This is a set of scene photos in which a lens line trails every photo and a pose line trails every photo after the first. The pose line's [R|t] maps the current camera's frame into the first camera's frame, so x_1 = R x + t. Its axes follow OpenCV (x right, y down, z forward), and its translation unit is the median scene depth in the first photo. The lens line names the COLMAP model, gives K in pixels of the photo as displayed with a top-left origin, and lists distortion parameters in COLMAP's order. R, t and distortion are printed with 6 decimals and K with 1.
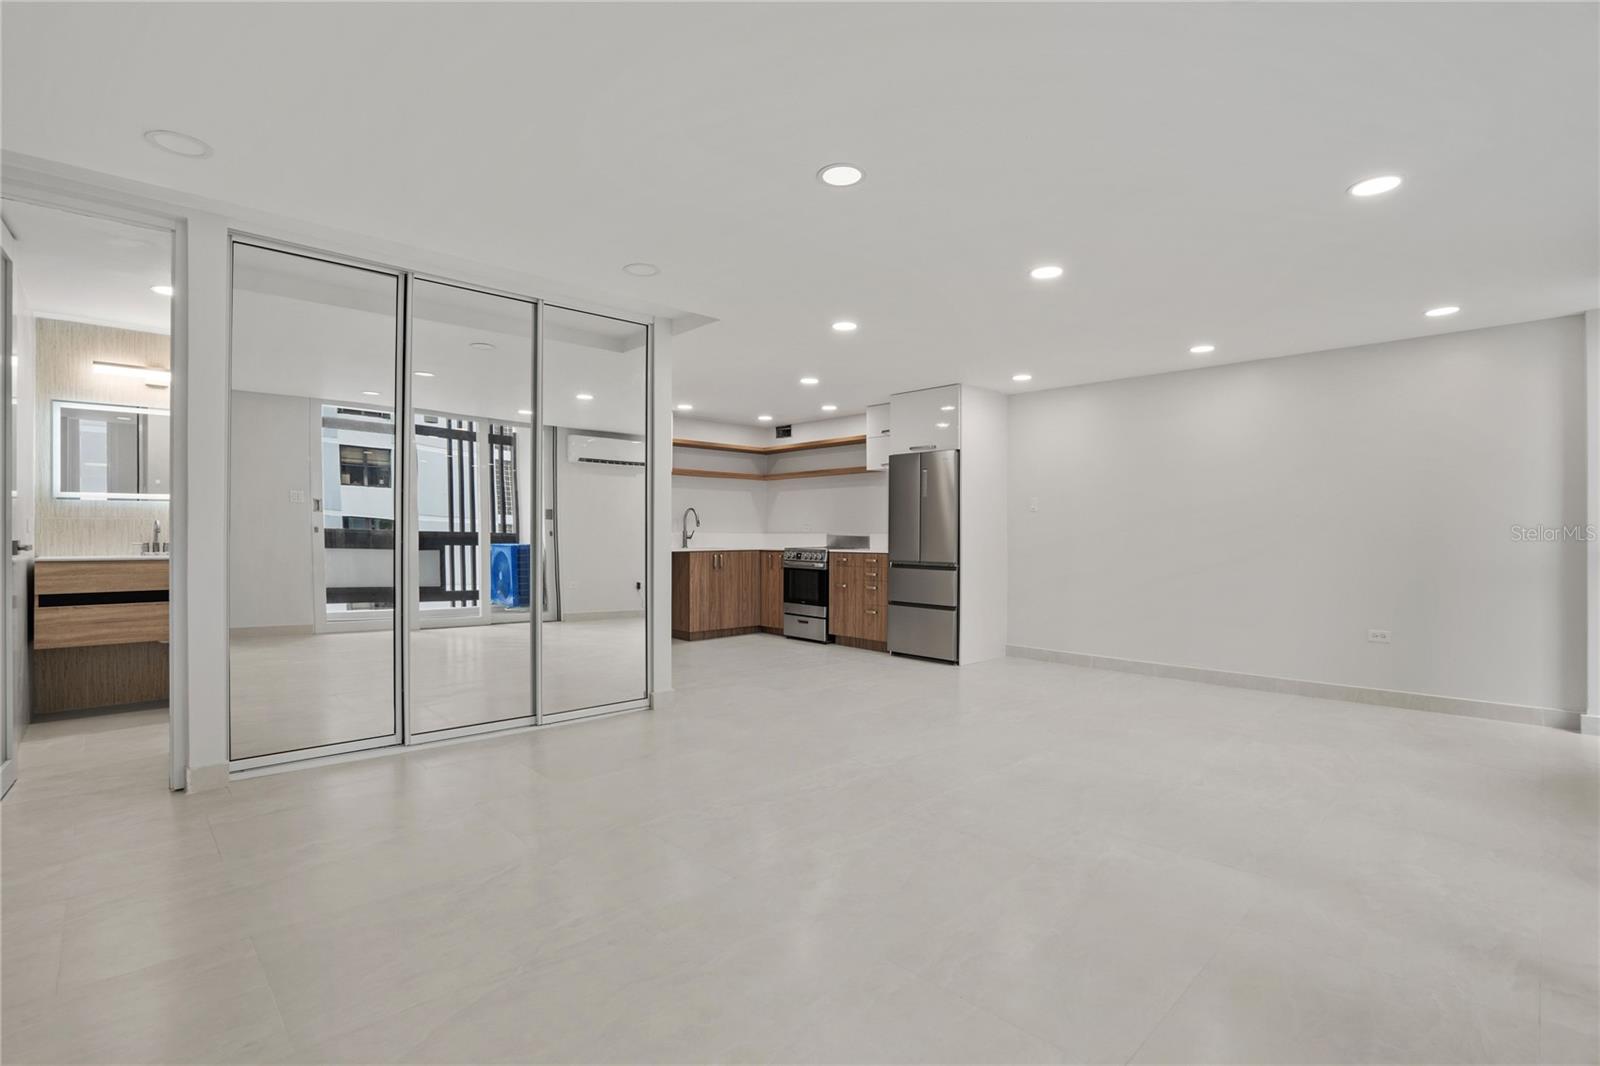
lens RADIAL K [[757.7, 0, 800.0], [0, 757.7, 533.0], [0, 0, 1]] dist [-0.014829, 0.000365]
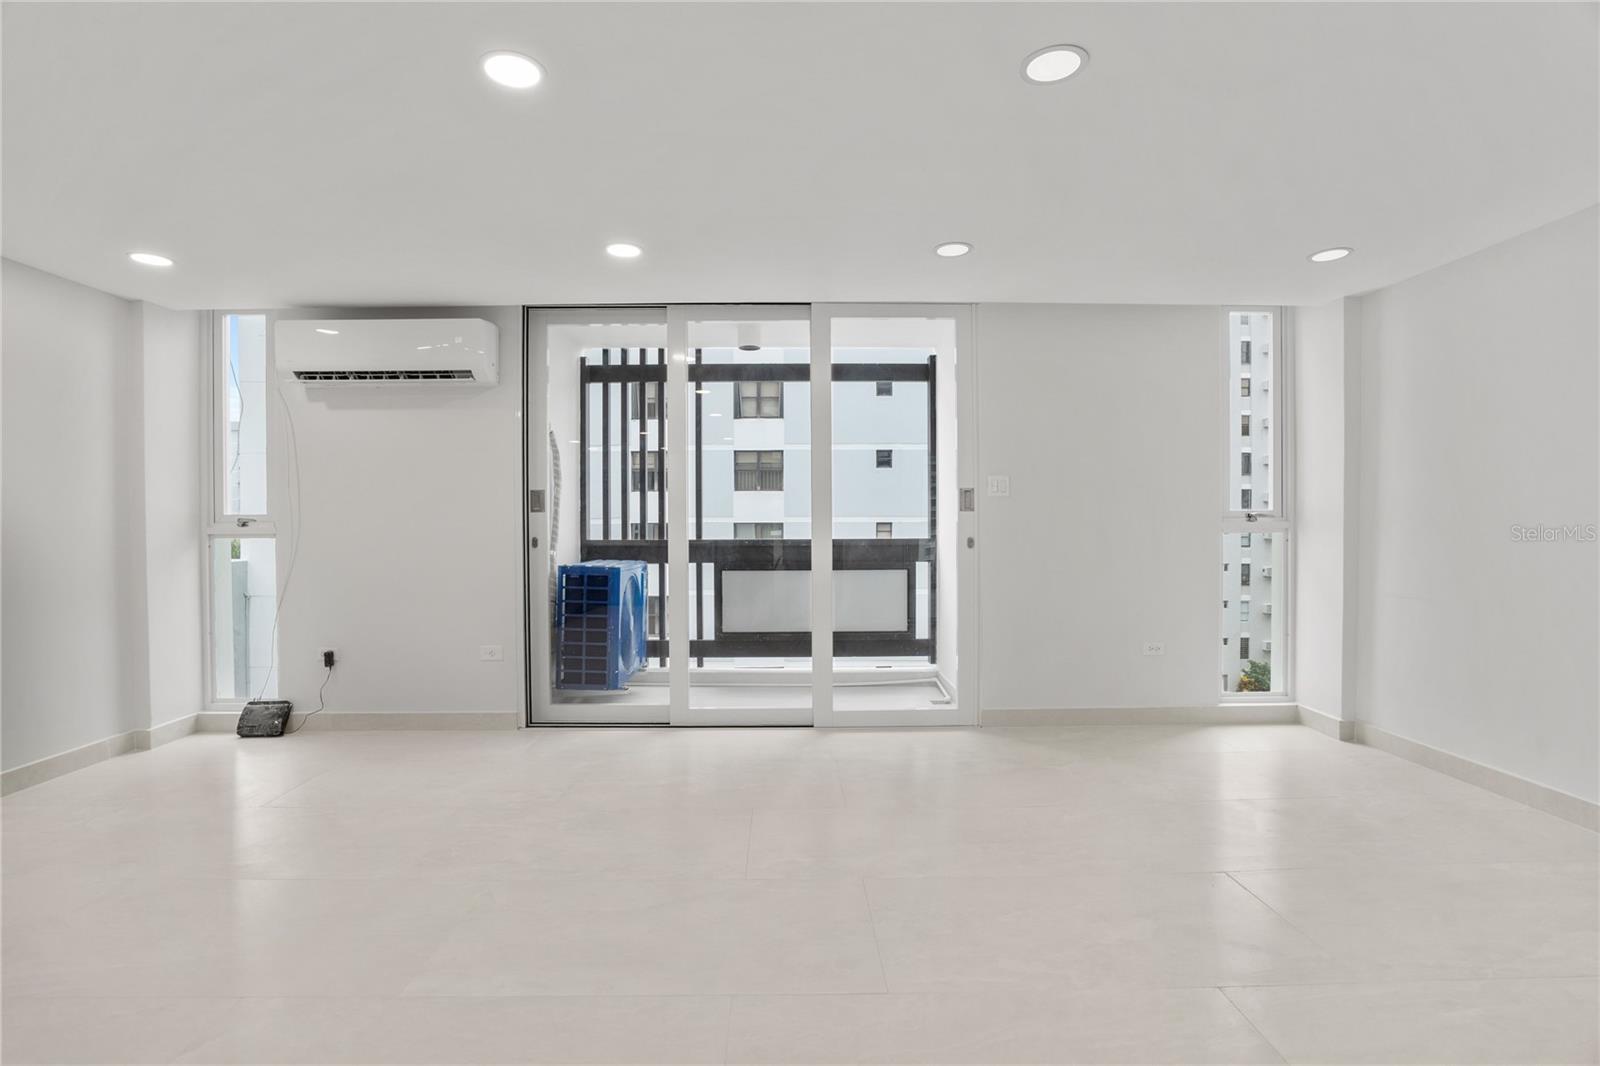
lens RADIAL K [[734.9, 0, 794.5], [0, 734.9, 535.3], [0, 0, 1]] dist [-0.063814, 0.026777]
pose [[-0.726108, -0.008790, 0.687525, -0.087701], [0.003943, 0.999849, 0.016947, -0.007969], [-0.687570, 0.015017, -0.725963, 0.603493]]
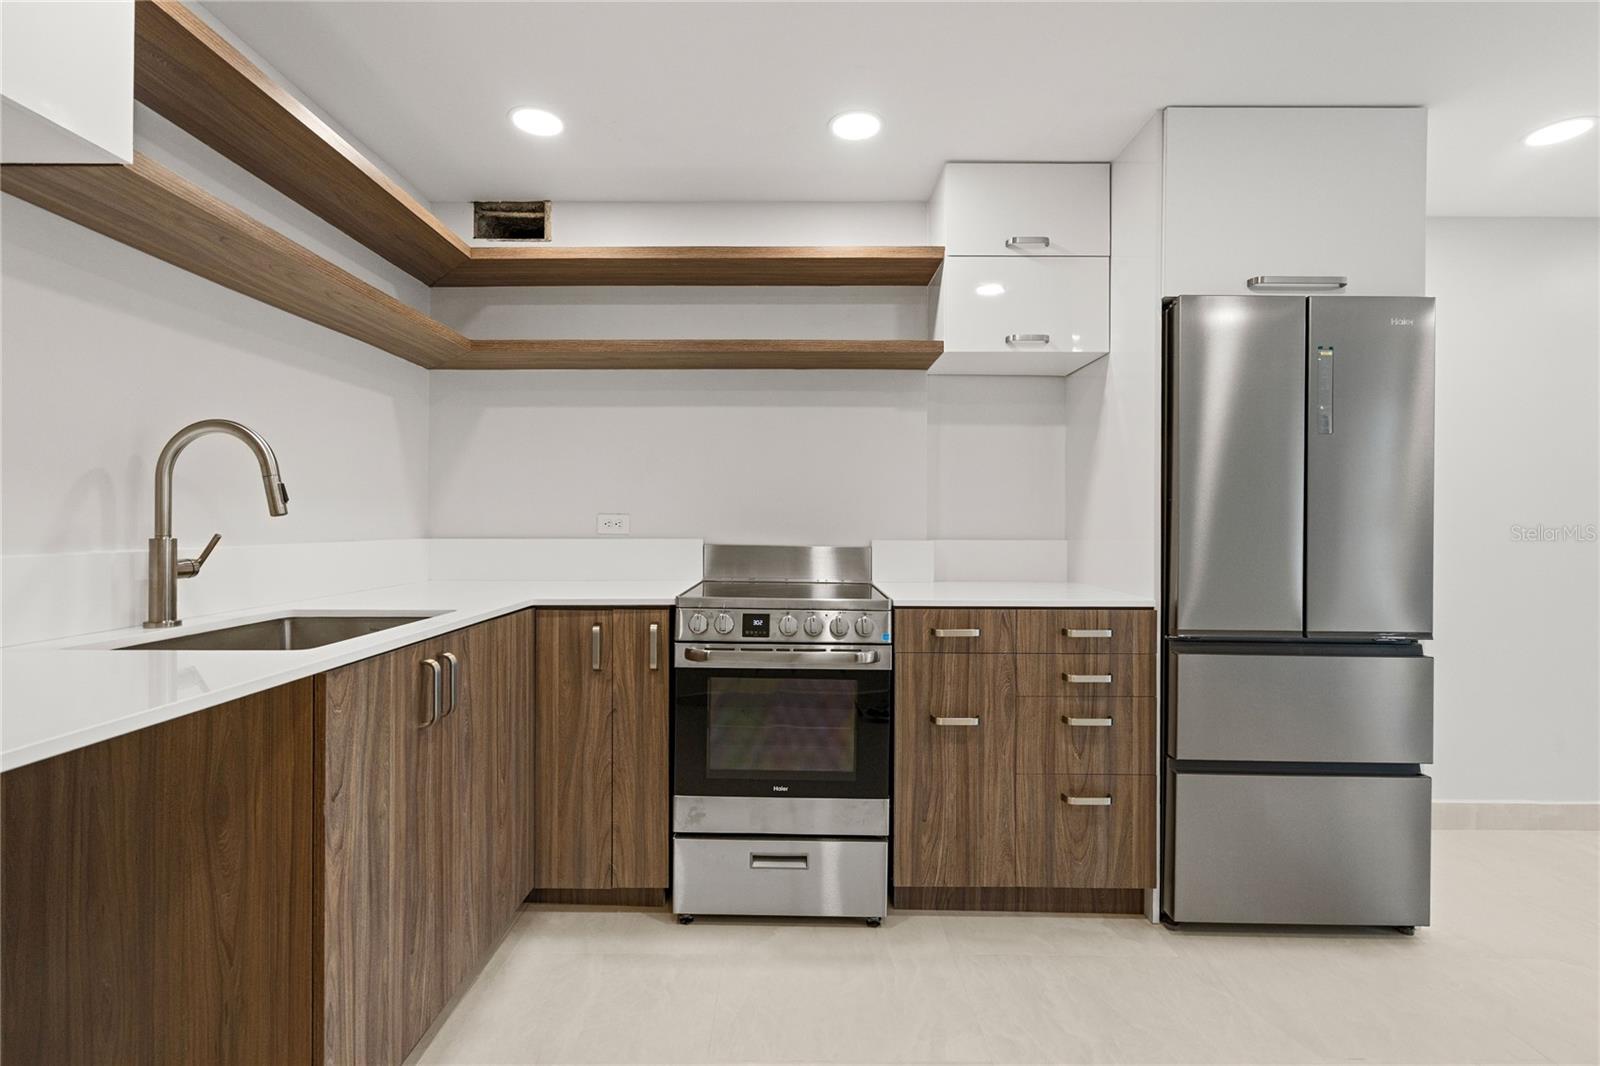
lens RADIAL K [[731.8, 0, 794.0], [0, 731.8, 524.6], [0, 0, 1]] dist [-0.000583, 0.000340]
pose [[0.693120, -0.000621, 0.720822, -0.191652], [-0.002909, 0.999989, 0.003659, -0.007908], [-0.720817, -0.004633, 0.693110, 0.828733]]
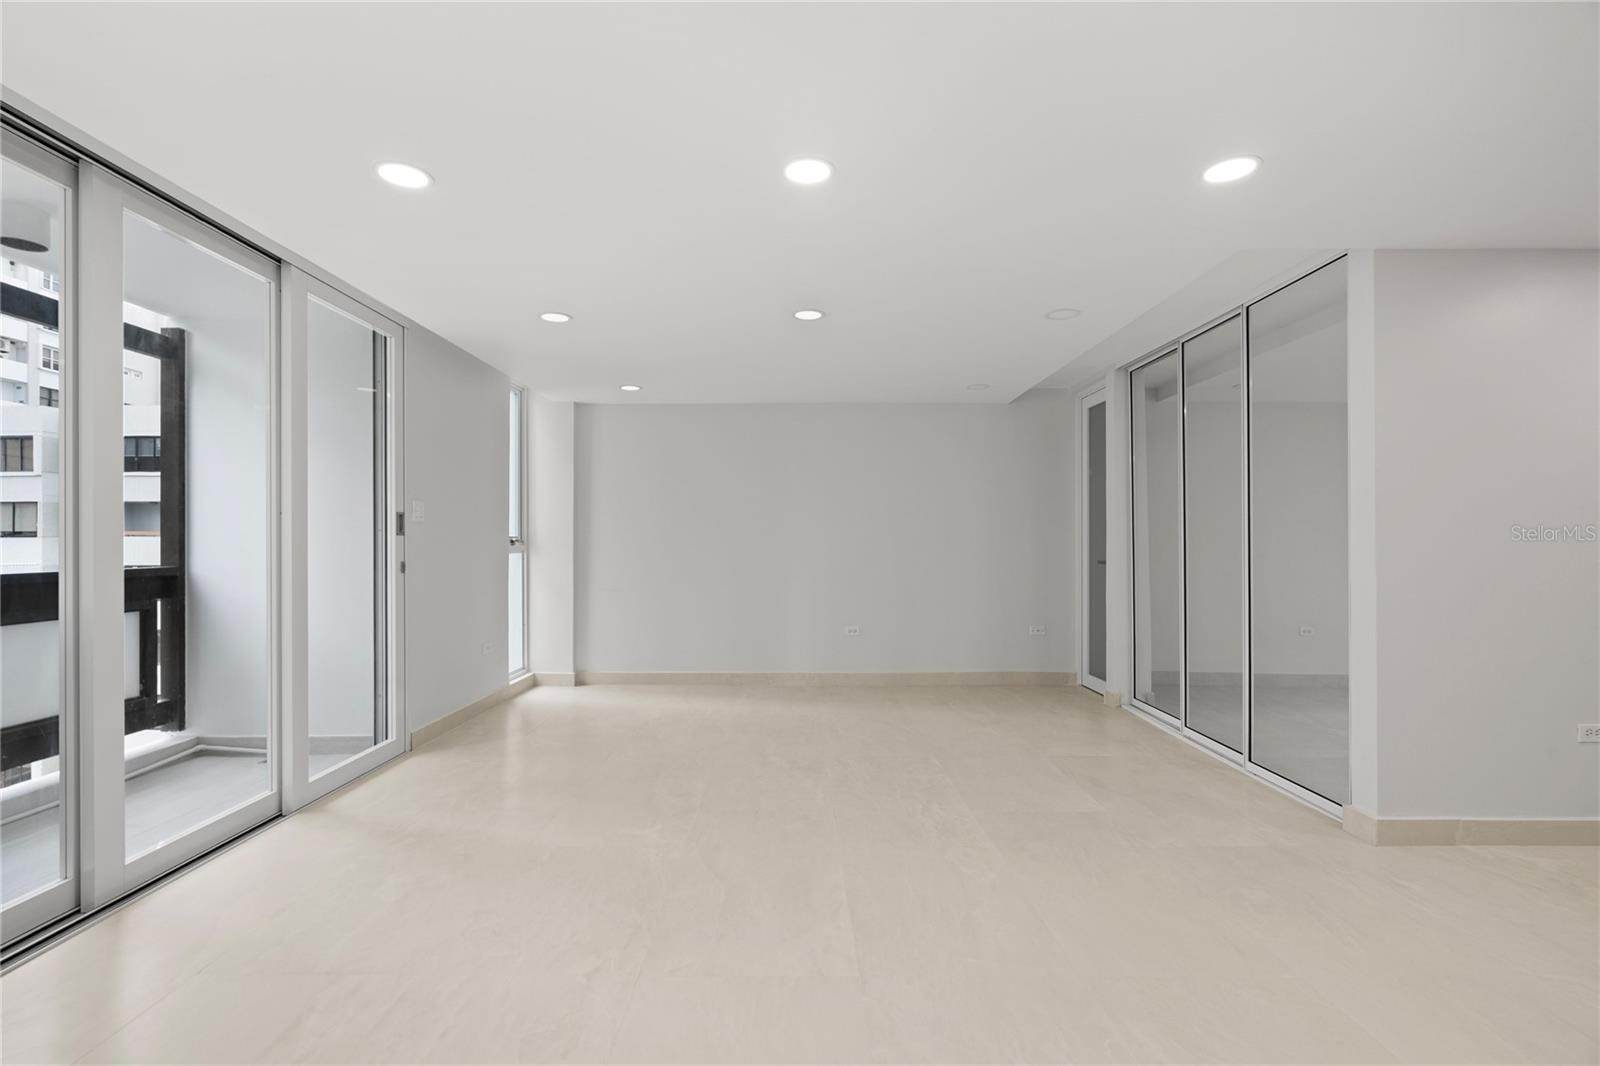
lens RADIAL K [[718.0, 0, 791.3], [0, 718.0, 534.5], [0, 0, 1]] dist [-0.002641, 0.000389]
pose [[-0.696881, -0.009167, -0.717128, 0.380711], [-0.002074, 0.999940, -0.010766, -0.011196], [0.717183, -0.006015, -0.696859, 0.694489]]
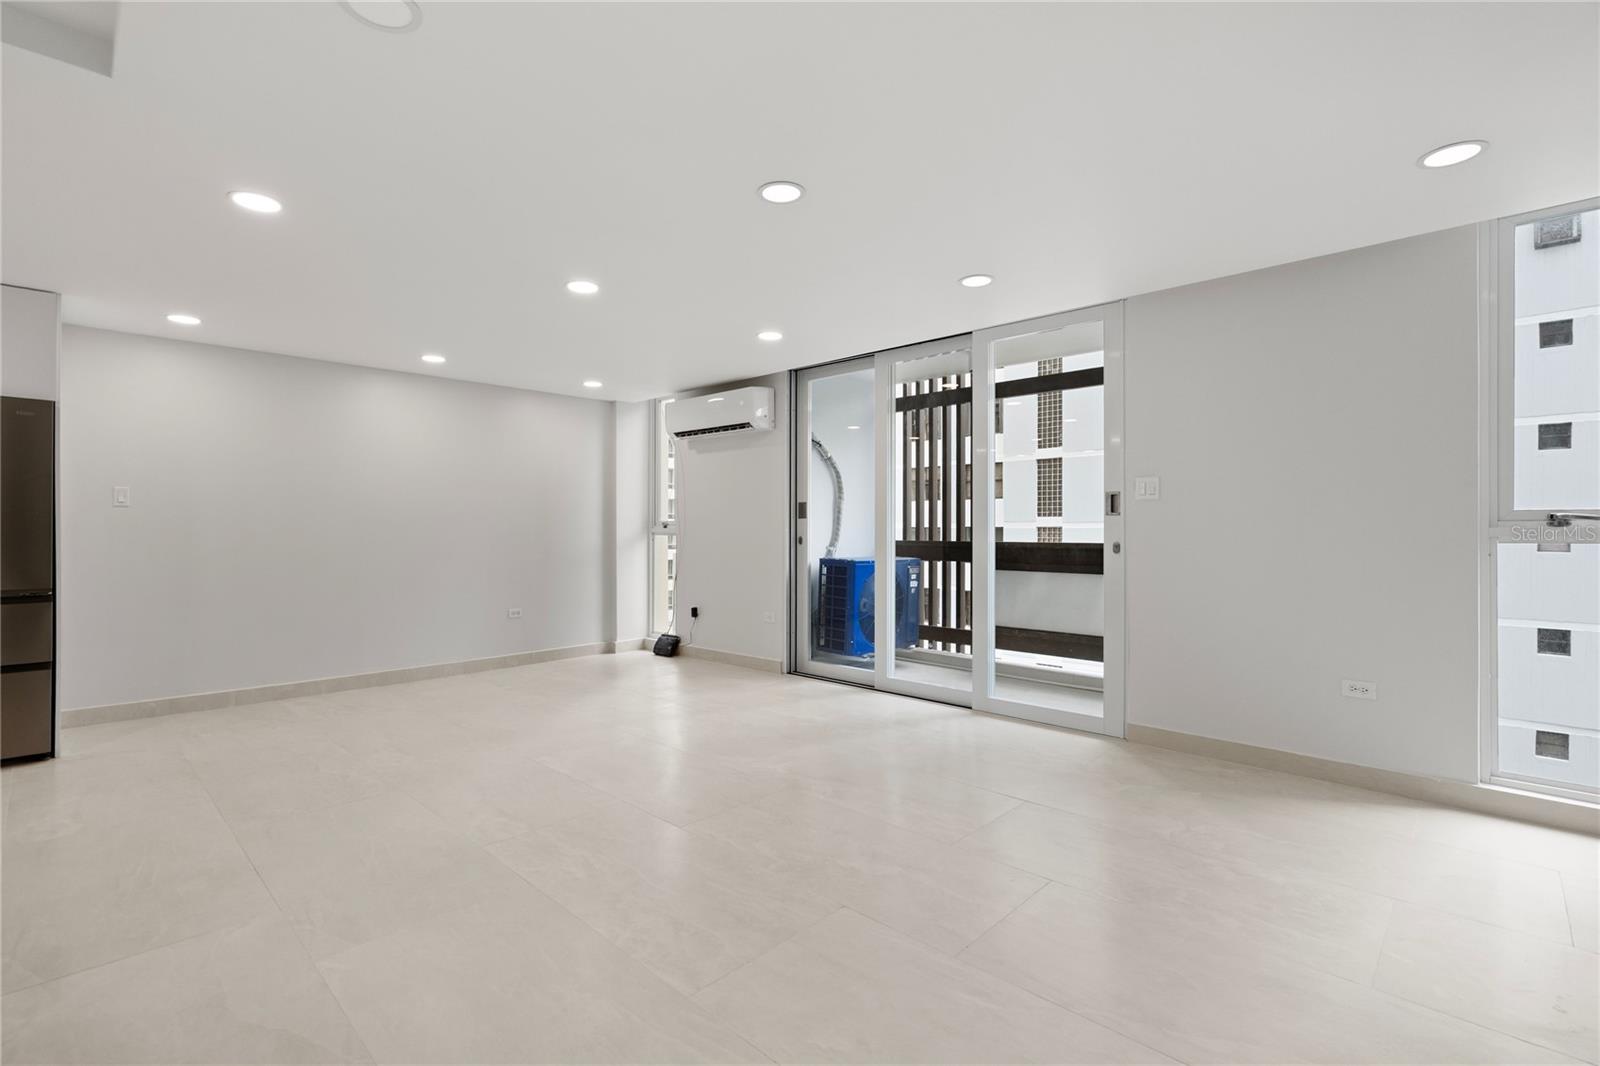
lens RADIAL K [[727.2, 0, 796.2], [0, 727.2, 531.8], [0, 0, 1]] dist [-0.010236, 0.000188]
pose [[-0.036971, -0.005778, 0.999300, -0.328685], [0.000643, 0.999983, 0.005806, -0.007343], [-0.999316, 0.000857, -0.036967, 0.364412]]
